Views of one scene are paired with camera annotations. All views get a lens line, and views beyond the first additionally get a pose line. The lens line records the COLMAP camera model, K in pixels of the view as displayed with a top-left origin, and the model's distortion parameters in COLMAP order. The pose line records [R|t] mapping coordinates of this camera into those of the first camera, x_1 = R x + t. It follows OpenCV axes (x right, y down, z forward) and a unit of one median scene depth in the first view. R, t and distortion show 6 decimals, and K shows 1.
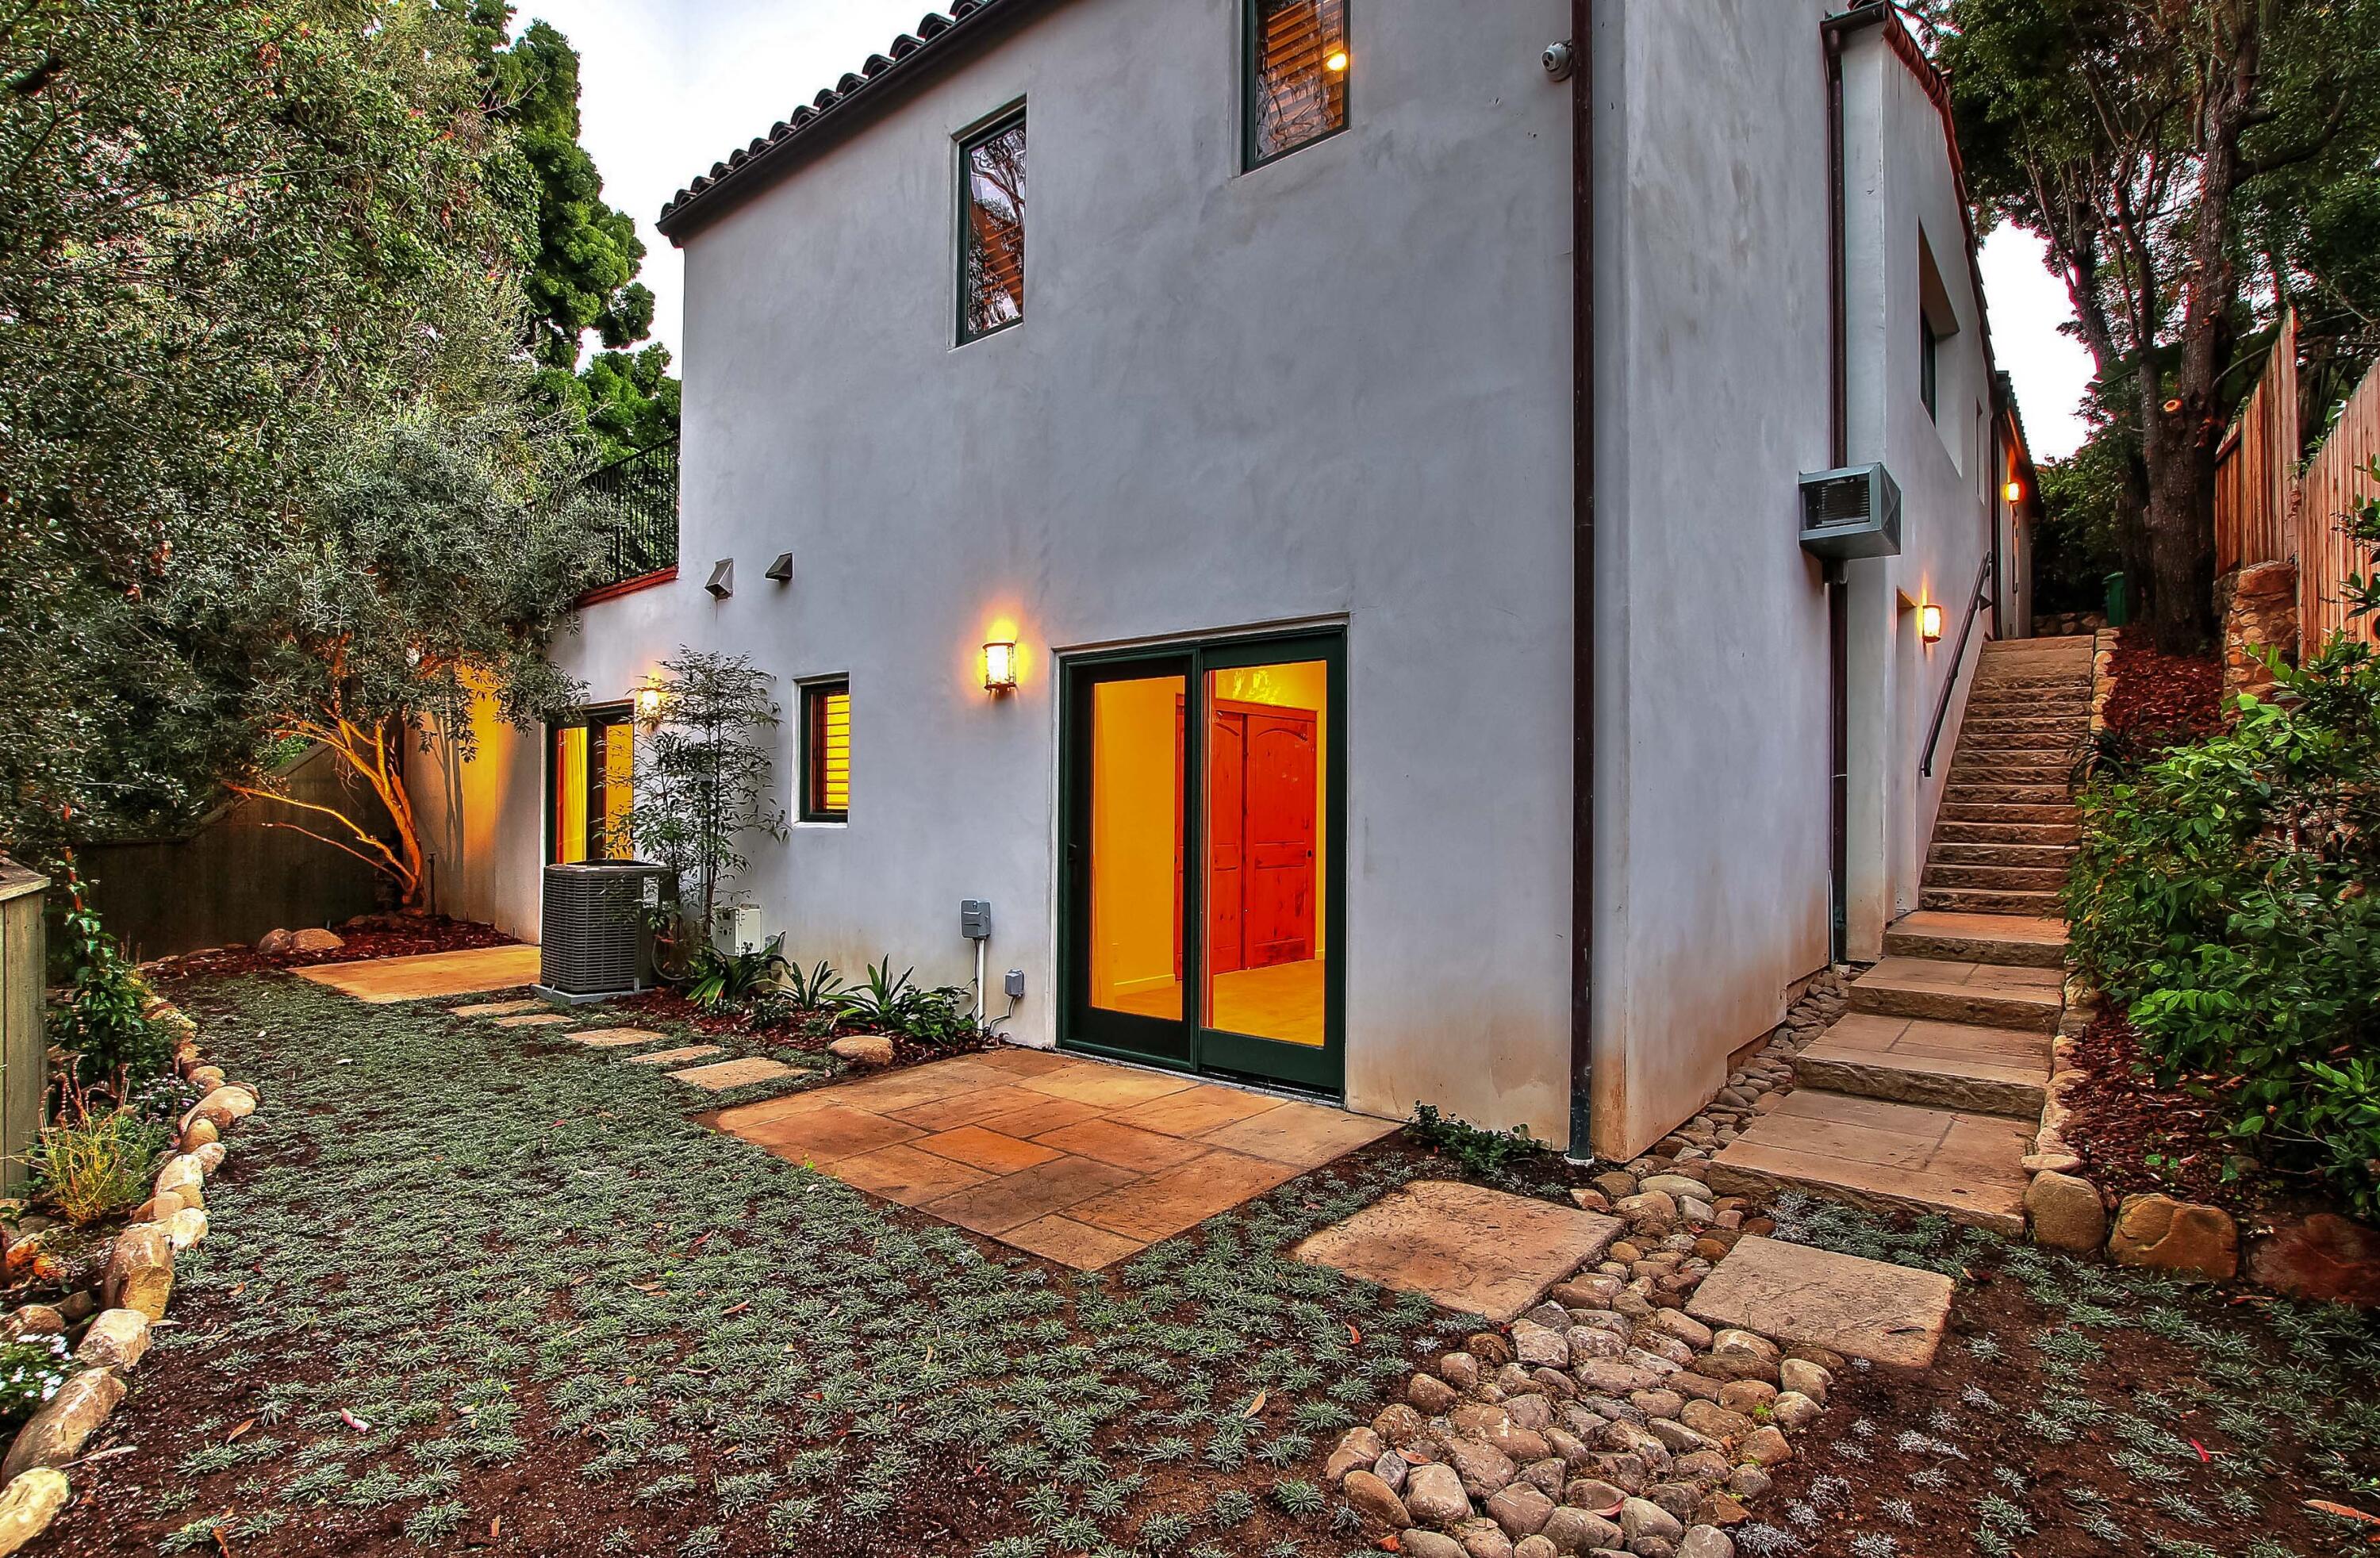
lens RADIAL K [[1151.2, 0, 1190.0], [0, 1151.2, 779.0], [0, 0, 1]] dist [0.000359, -0.000067]
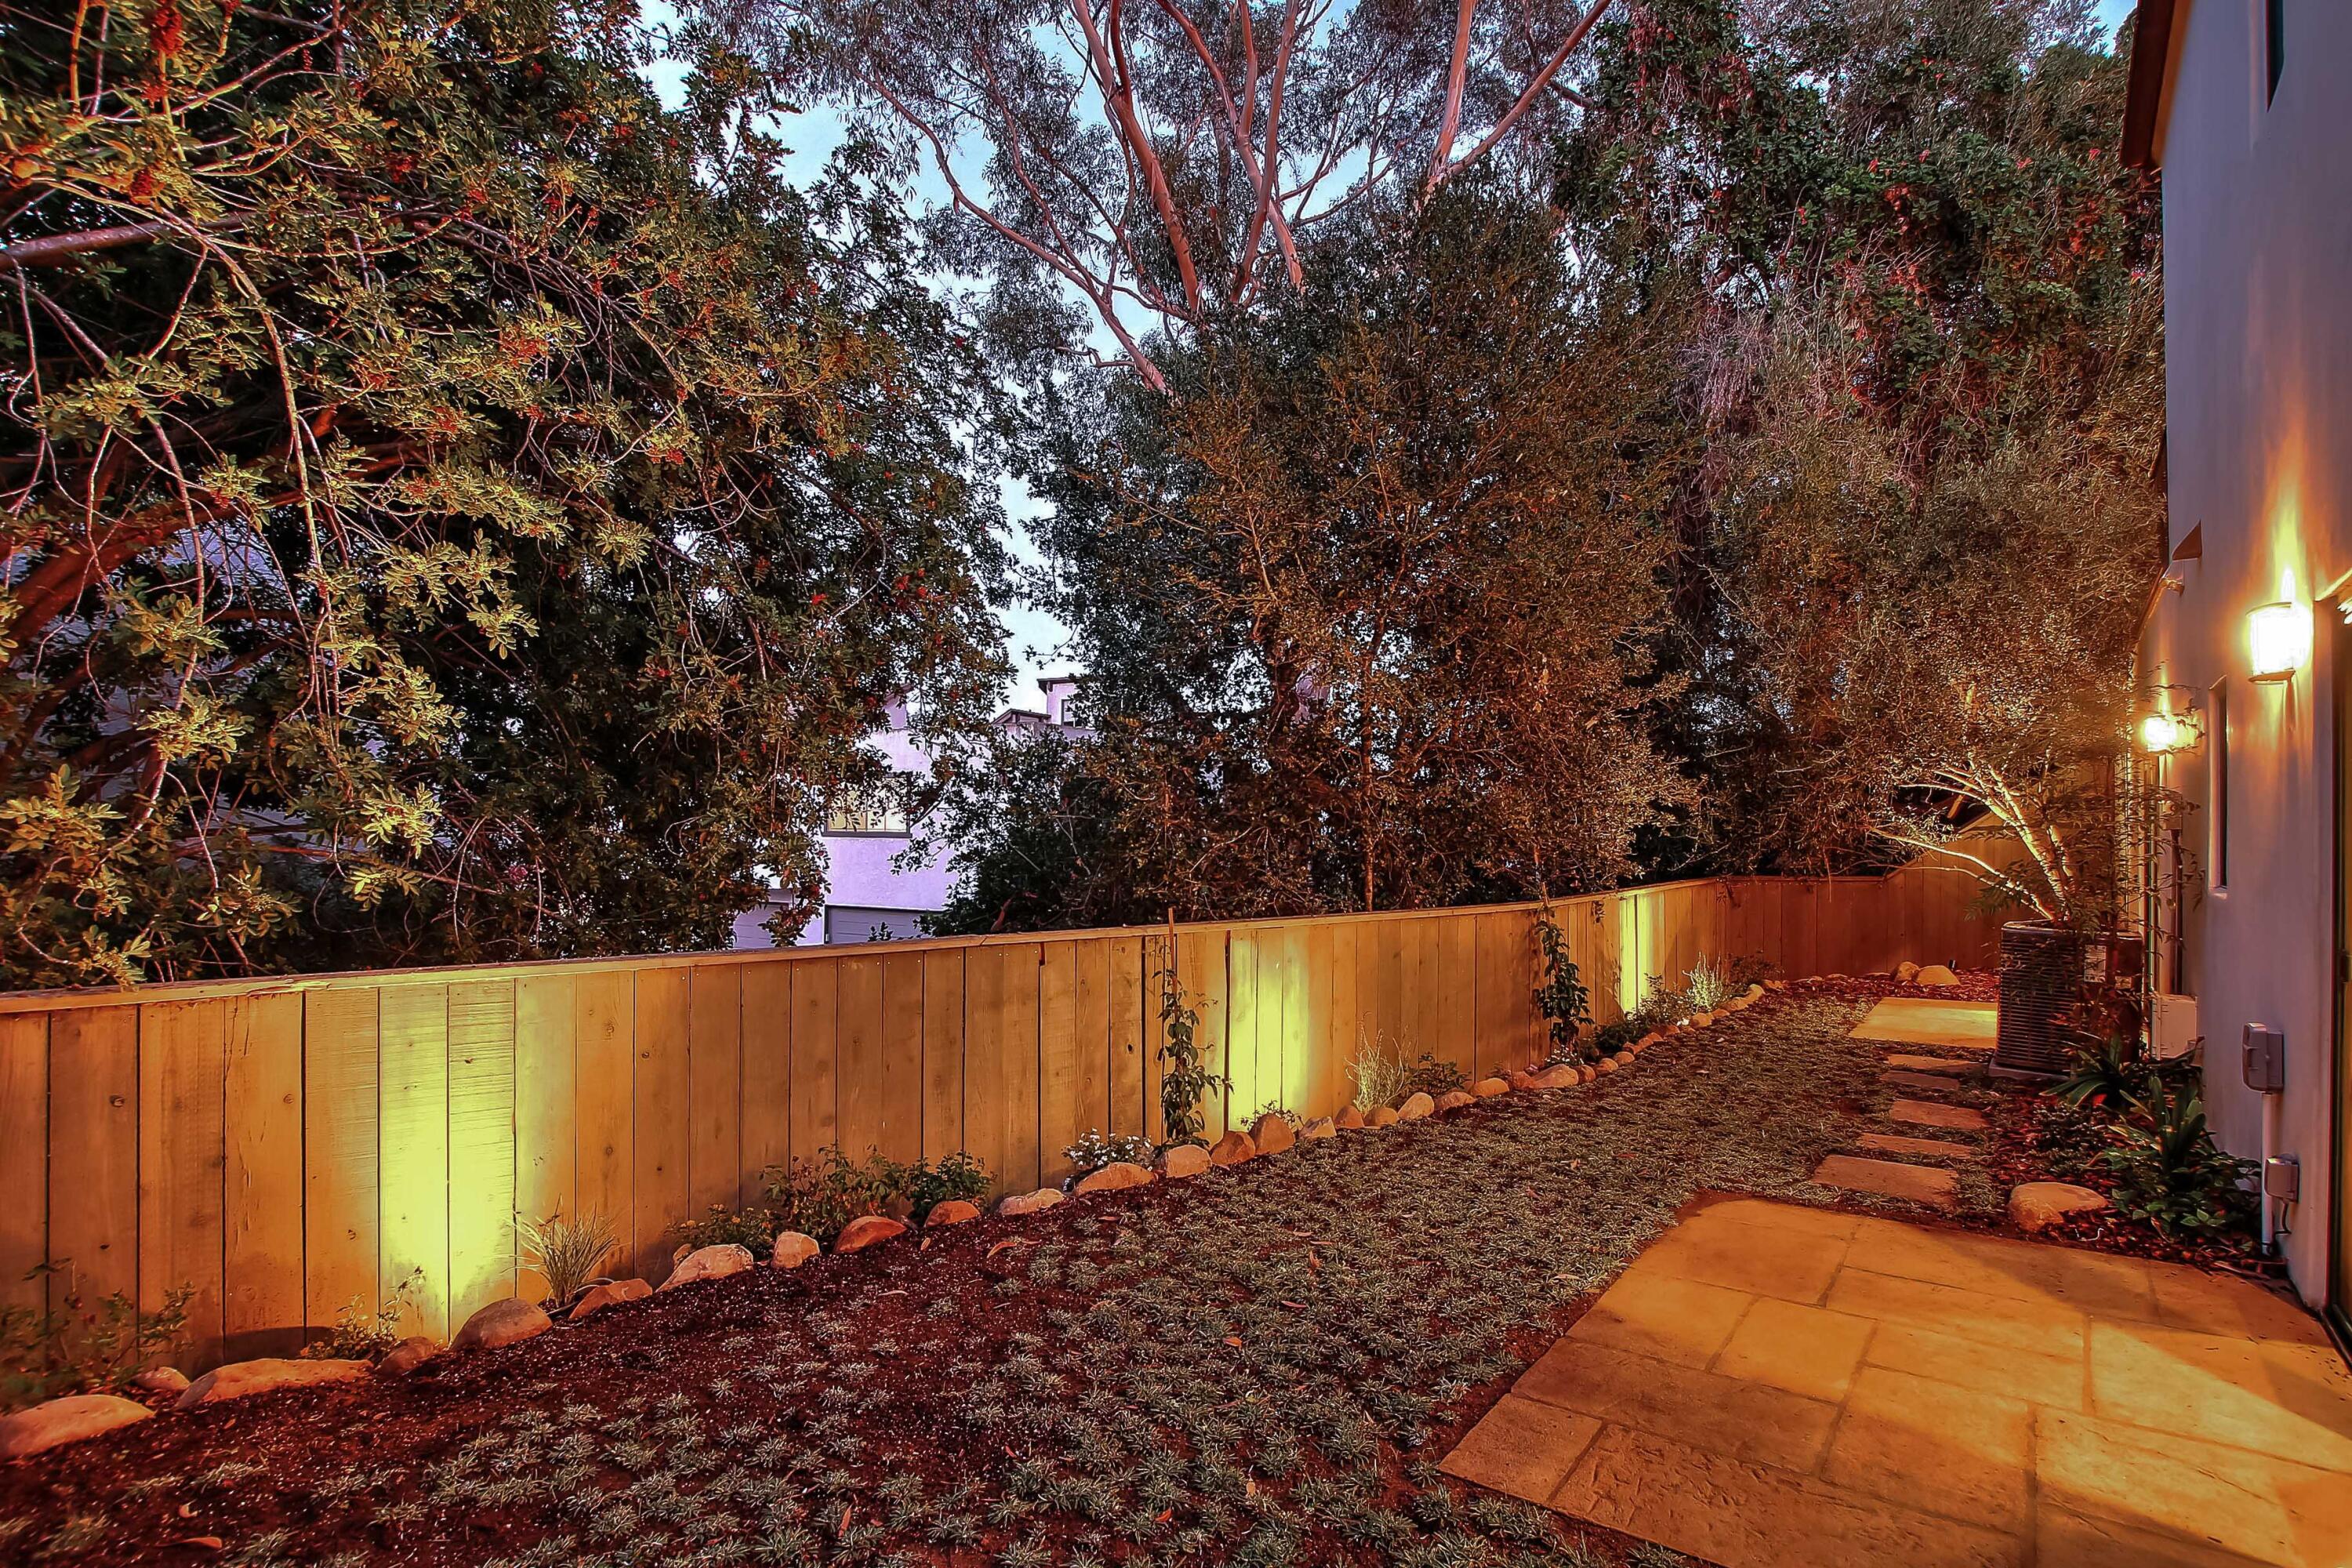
lens RADIAL K [[1139.2, 0, 1177.0], [0, 1139.2, 829.3], [0, 0, 1]] dist [-0.002466, -0.000296]
pose [[0.038404, -0.011614, -0.999195, 0.607029], [0.023963, 0.999656, -0.010698, 0.009581], [0.998975, -0.023533, 0.038669, 0.739612]]
